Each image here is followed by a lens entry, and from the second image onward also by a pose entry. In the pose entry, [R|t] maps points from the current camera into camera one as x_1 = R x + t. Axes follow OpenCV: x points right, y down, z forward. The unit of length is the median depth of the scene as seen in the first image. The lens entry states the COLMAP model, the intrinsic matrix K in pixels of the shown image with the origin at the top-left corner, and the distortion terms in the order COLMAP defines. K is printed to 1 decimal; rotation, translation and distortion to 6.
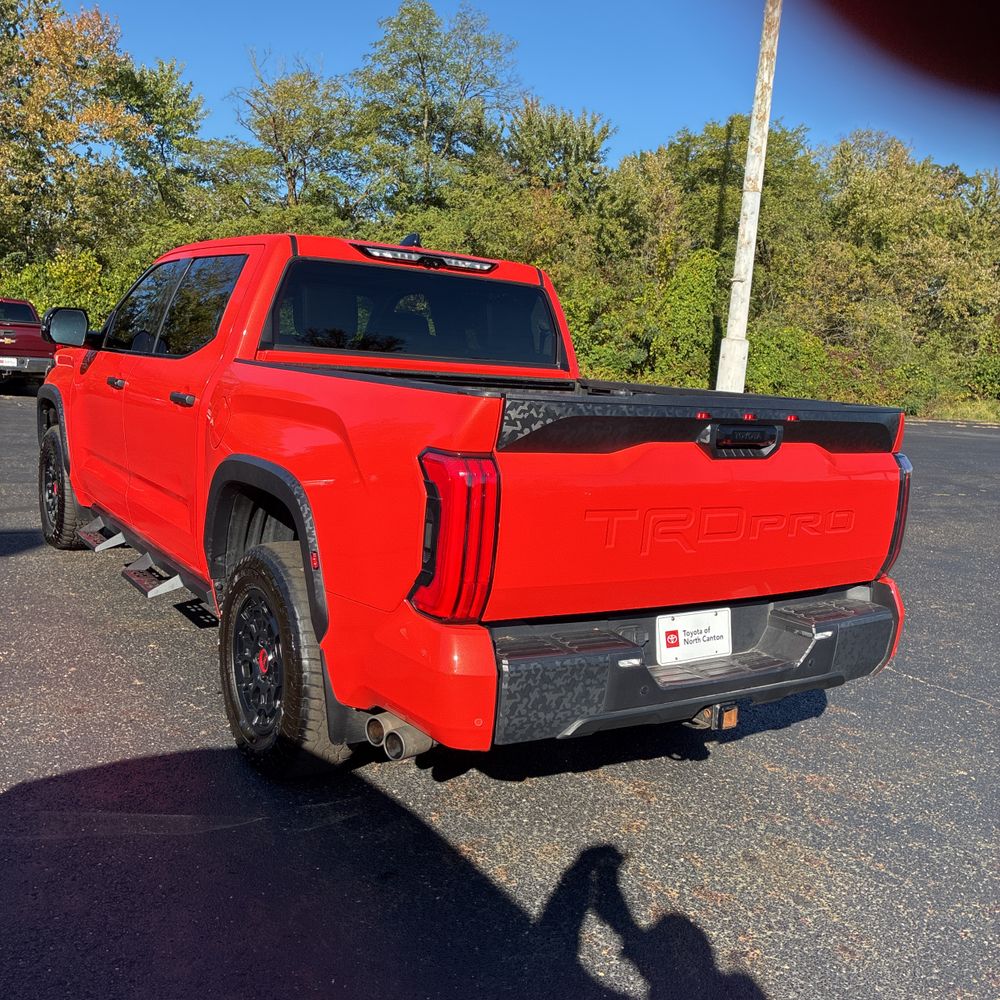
lens RADIAL K [[1010.1, 0, 504.7], [0, 1010.1, 503.1], [0, 0, 1]] dist [0.019230, 0.000000]
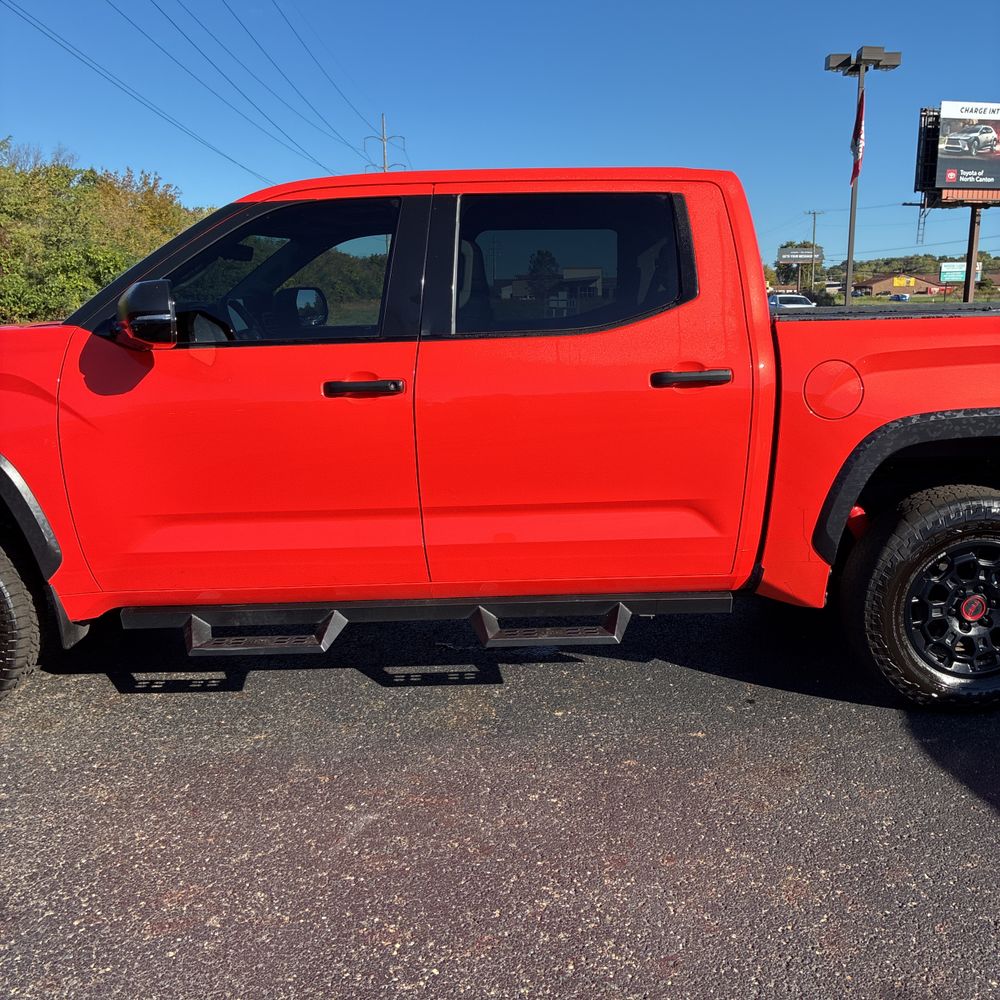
lens RADIAL K [[1010.1, 0, 513.3], [0, 1010.1, 501.4], [0, 0, 1]] dist [0.019230, 0.000000]
pose [[0.543605, -0.246810, 0.802233, -0.106292], [0.184675, 0.967538, 0.172528, -0.017240], [-0.818772, 0.054365, 0.571538, 0.065911]]
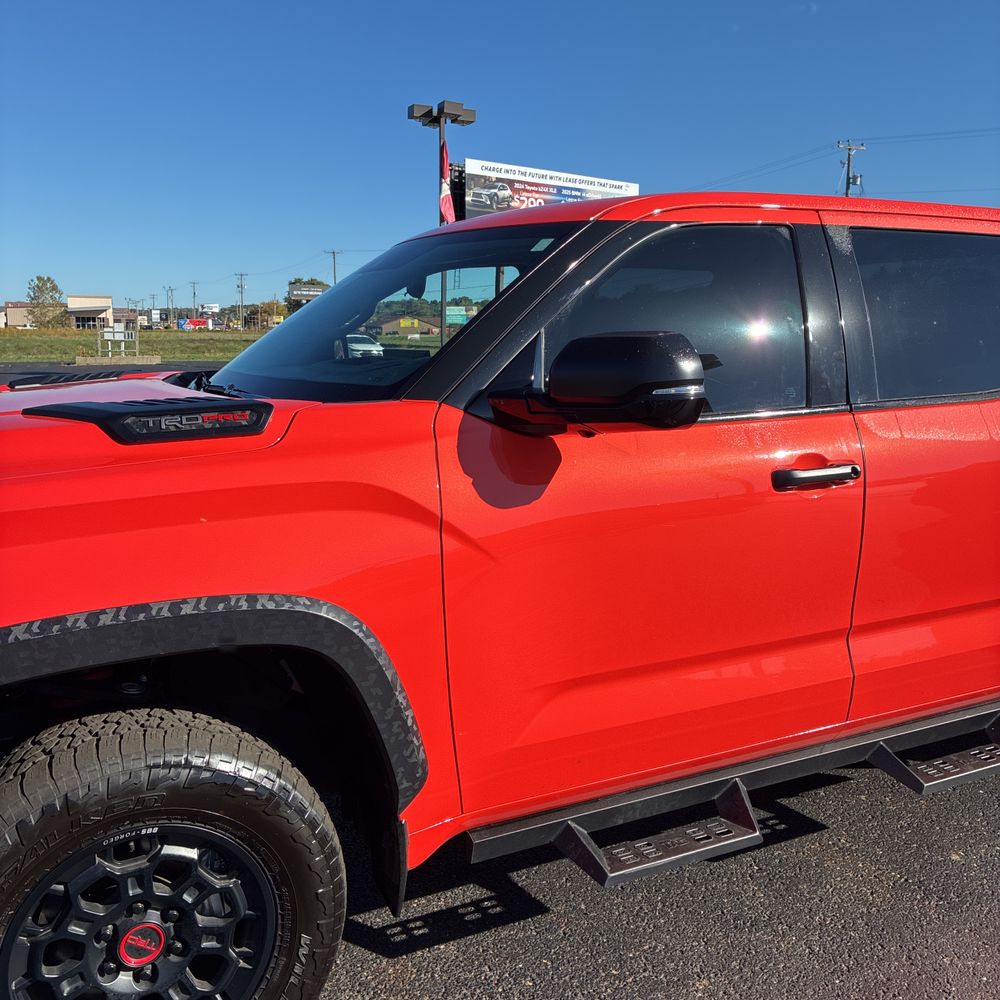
lens RADIAL K [[1010.1, 0, 485.8], [0, 1010.1, 485.2], [0, 0, 1]] dist [0.019230, 0.000000]
pose [[0.131588, -0.226089, 0.965178, -0.106698], [0.161489, 0.965527, 0.204154, -0.029157], [-0.978062, 0.129001, 0.163563, 0.130017]]
